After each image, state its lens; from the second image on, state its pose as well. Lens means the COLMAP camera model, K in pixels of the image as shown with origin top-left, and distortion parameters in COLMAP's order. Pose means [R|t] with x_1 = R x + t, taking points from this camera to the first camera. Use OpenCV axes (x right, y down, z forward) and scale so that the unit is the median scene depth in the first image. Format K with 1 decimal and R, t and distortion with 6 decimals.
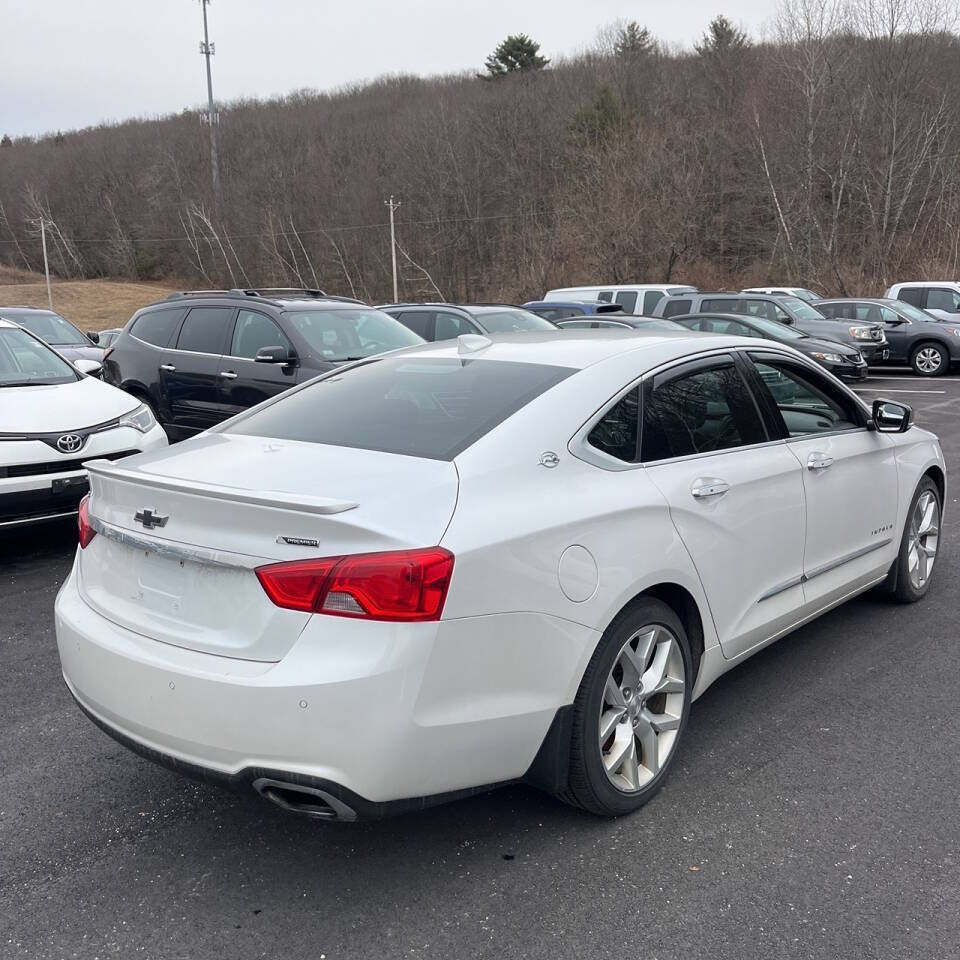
lens RADIAL K [[944.9, 0, 480.0], [0, 944.9, 480.0], [0, 0, 1]] dist [0.016695, 0.004677]
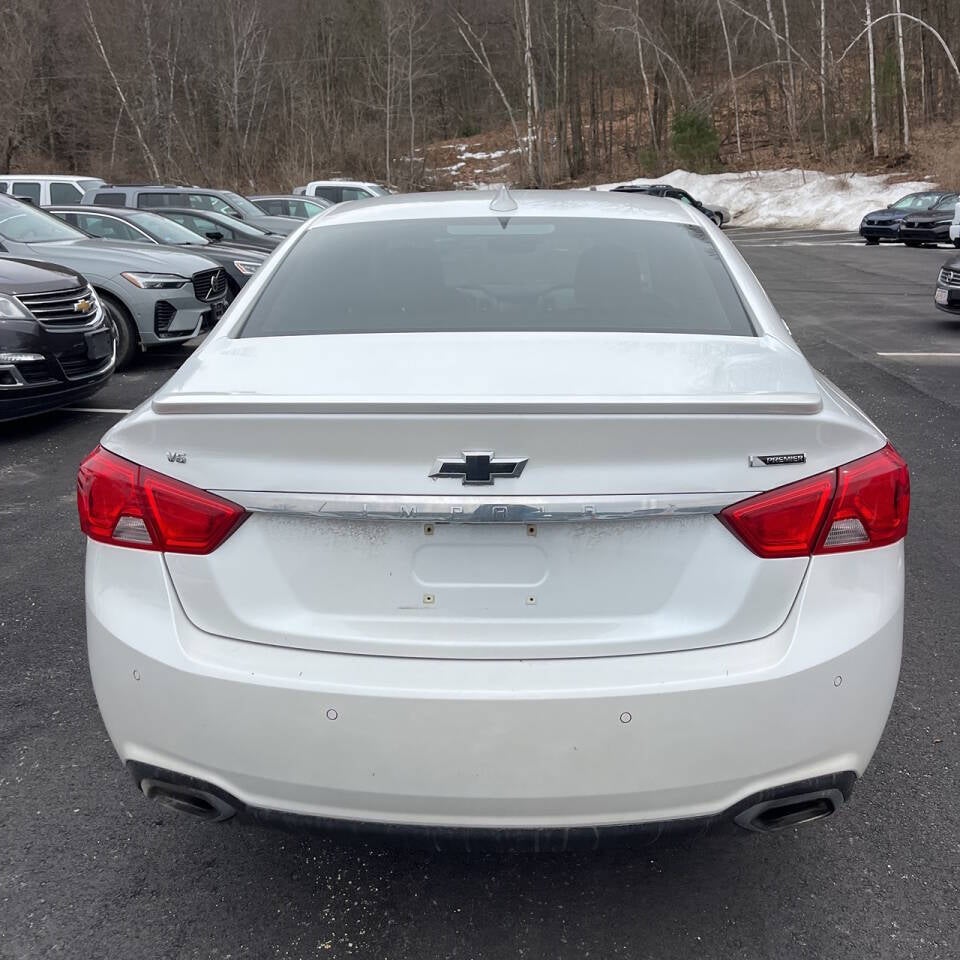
lens RADIAL K [[944.9, 0, 480.0], [0, 944.9, 480.0], [0, 0, 1]] dist [0.016695, 0.004677]
pose [[0.795031, -0.160181, 0.585036, -0.726713], [0.102642, 0.986119, 0.130511, -0.030225], [-0.597821, -0.043711, 0.800437, 0.548455]]
